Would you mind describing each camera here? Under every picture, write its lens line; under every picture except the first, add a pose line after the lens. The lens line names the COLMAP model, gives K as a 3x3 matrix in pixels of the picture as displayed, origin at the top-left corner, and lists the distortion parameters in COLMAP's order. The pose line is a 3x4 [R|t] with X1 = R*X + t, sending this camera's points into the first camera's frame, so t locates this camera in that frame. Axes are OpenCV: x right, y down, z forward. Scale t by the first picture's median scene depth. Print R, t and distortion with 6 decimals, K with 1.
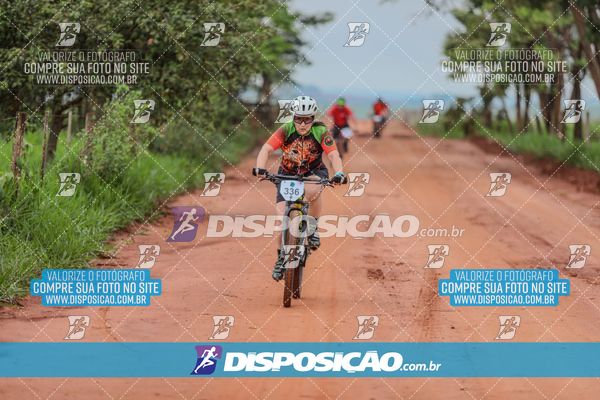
lens RADIAL K [[3492.7, 0, 300.8], [0, 3492.7, 199.2], [0, 0, 1]] dist [0.126761, 7.161698]
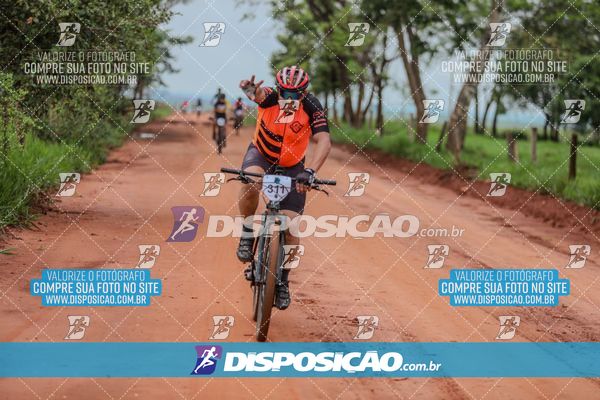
lens RADIAL K [[2118.6, 0, 300.1], [0, 2118.6, 200.2], [0, 0, 1]] dist [-0.116141, 0.773226]
pose [[0.997262, 0.026538, 0.069025, -0.009408], [-0.027794, 0.999464, 0.017303, -0.009476], [-0.068529, -0.019175, 0.997465, 0.404643]]
